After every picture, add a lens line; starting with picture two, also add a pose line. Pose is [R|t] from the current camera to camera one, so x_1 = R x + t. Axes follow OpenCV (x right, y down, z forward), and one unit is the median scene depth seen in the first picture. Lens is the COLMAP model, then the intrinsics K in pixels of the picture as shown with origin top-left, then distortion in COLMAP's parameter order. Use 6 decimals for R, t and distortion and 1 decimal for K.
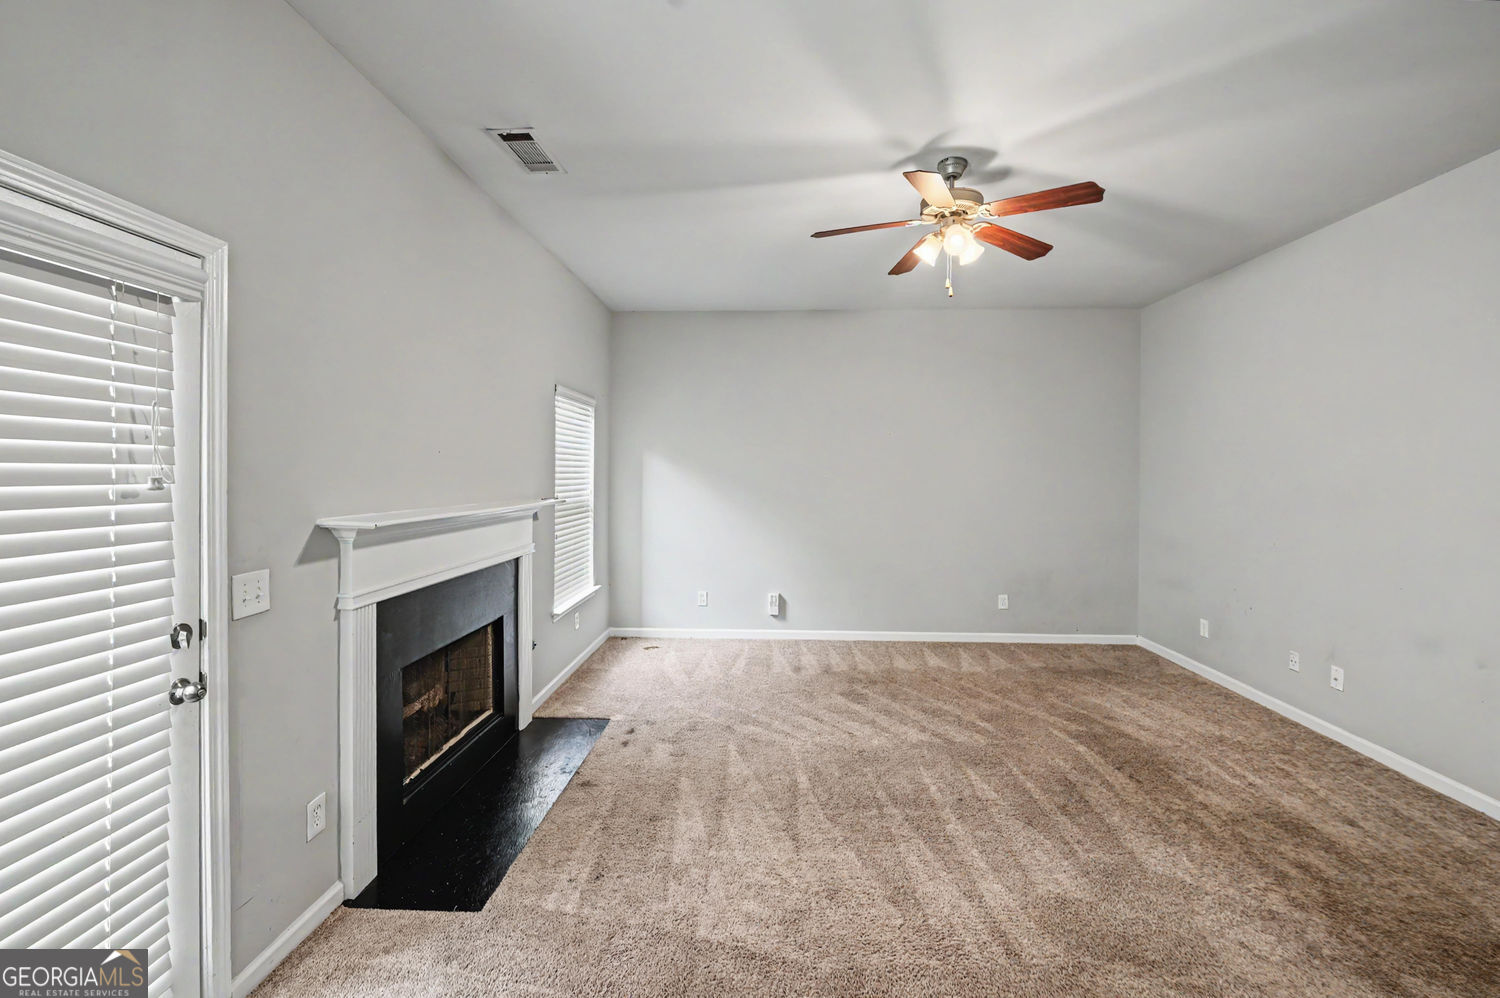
lens RADIAL K [[624.1, 0, 752.2], [0, 624.1, 471.9], [0, 0, 1]] dist [-0.007678, -0.000139]
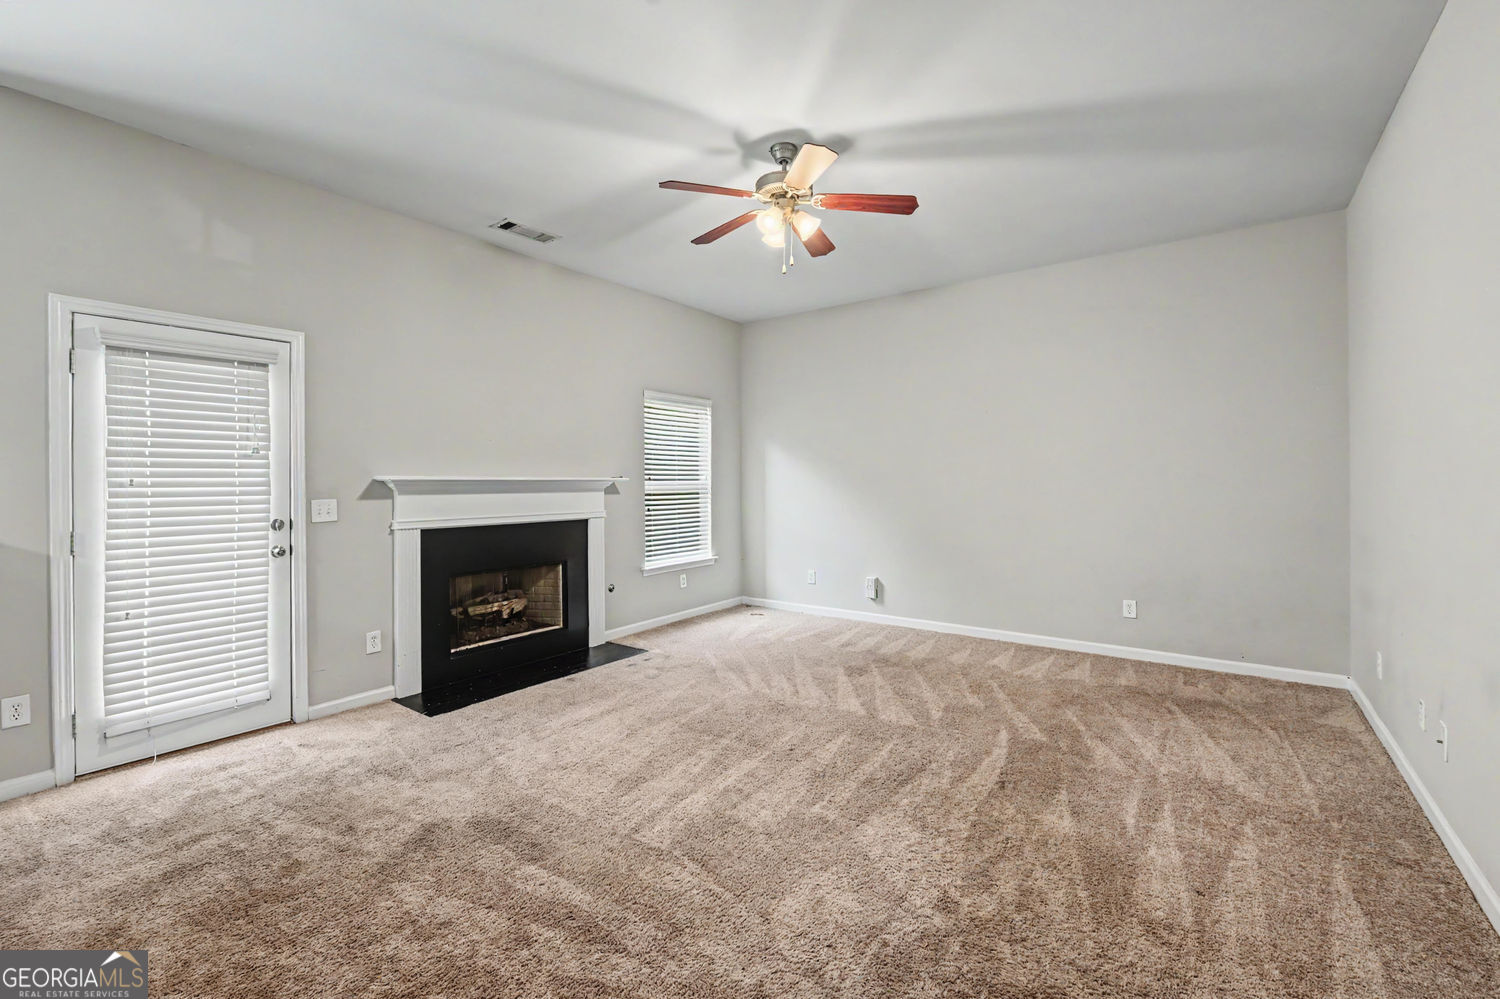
lens RADIAL K [[627.2, 0, 750.8], [0, 627.2, 475.0], [0, 0, 1]] dist [-0.007150, -0.000639]
pose [[0.827483, -0.013163, -0.561336, 0.844078], [0.008518, 0.999904, -0.010890, 0.071240], [0.561426, 0.004230, 0.827516, 0.082055]]
